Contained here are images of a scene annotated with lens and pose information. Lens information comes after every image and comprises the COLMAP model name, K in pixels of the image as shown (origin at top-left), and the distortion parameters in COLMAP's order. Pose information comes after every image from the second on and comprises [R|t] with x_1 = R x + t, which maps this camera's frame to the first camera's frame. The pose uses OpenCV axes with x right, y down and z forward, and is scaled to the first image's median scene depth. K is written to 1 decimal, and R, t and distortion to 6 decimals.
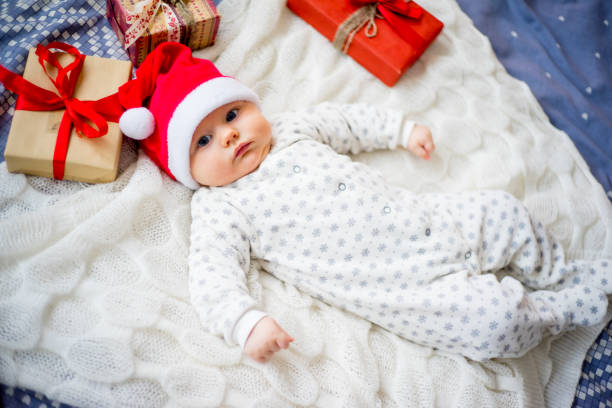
lens RADIAL K [[781.0, 0, 300.9], [0, 781.0, 206.7], [0, 0, 1]] dist [-0.009270, 0.000000]
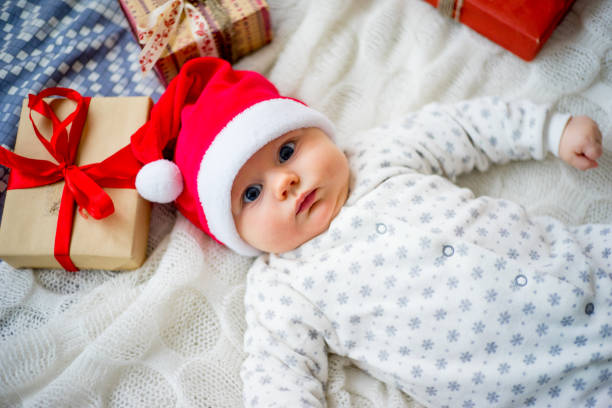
lens RADIAL K [[781.0, 0, 301.2], [0, 781.0, 205.5], [0, 0, 1]] dist [-0.009270, 0.000000]
pose [[0.954733, -0.093940, -0.282242, 0.121249], [0.126535, 0.986956, 0.099534, -0.141296], [0.269210, -0.130742, 0.954166, 0.322951]]
